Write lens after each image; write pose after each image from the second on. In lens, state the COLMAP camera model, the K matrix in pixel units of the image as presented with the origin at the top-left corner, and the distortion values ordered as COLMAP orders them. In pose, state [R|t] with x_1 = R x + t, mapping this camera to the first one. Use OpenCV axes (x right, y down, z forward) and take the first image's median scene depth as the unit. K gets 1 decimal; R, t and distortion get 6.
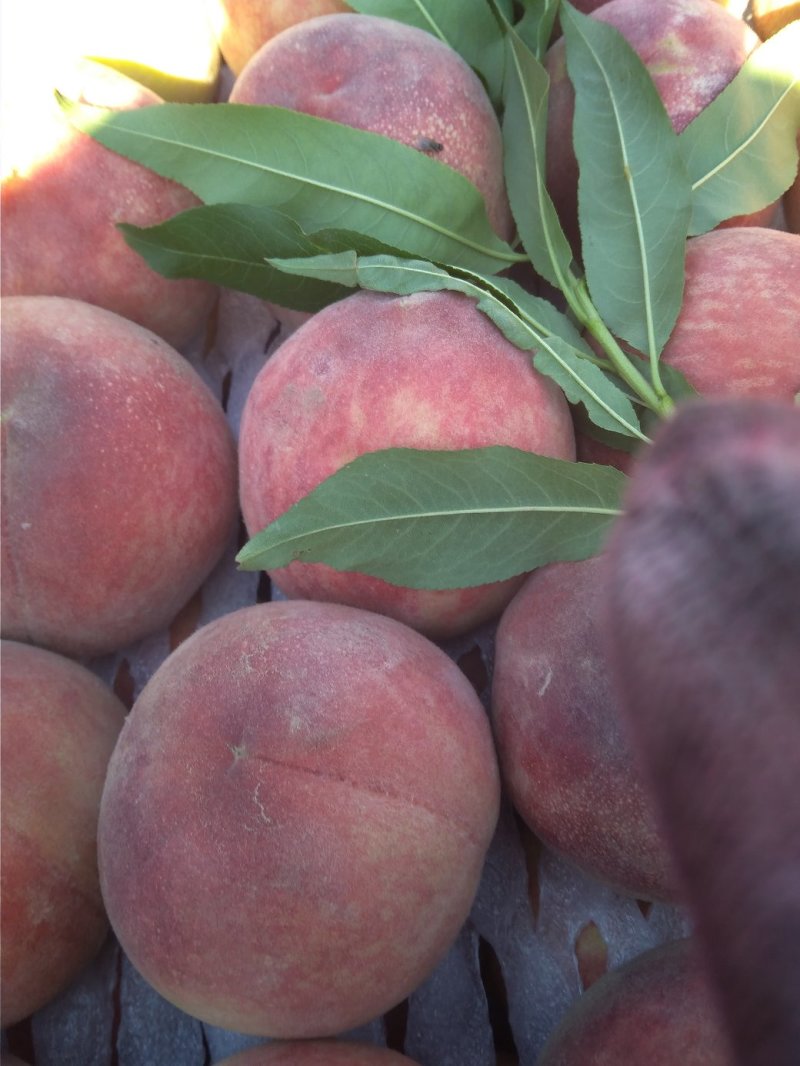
lens RADIAL K [[924.4, 0, 400.0], [0, 924.4, 533.0], [0, 0, 1]] dist [0.091782, -0.213498]
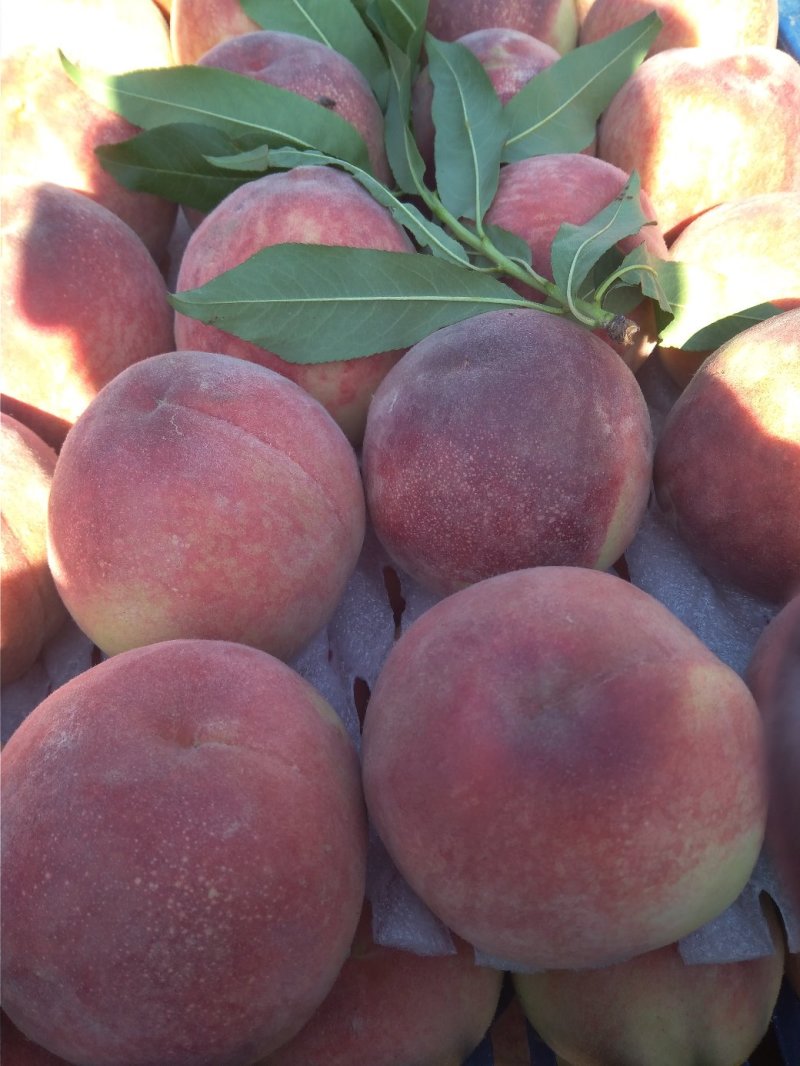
lens RADIAL K [[924.4, 0, 400.0], [0, 924.4, 533.0], [0, 0, 1]] dist [0.091782, -0.213498]
pose [[0.998501, 0.016173, 0.052299, 0.089047], [-0.004290, 0.975542, -0.219771, 0.586273], [-0.054574, 0.219217, 0.974149, -0.256753]]
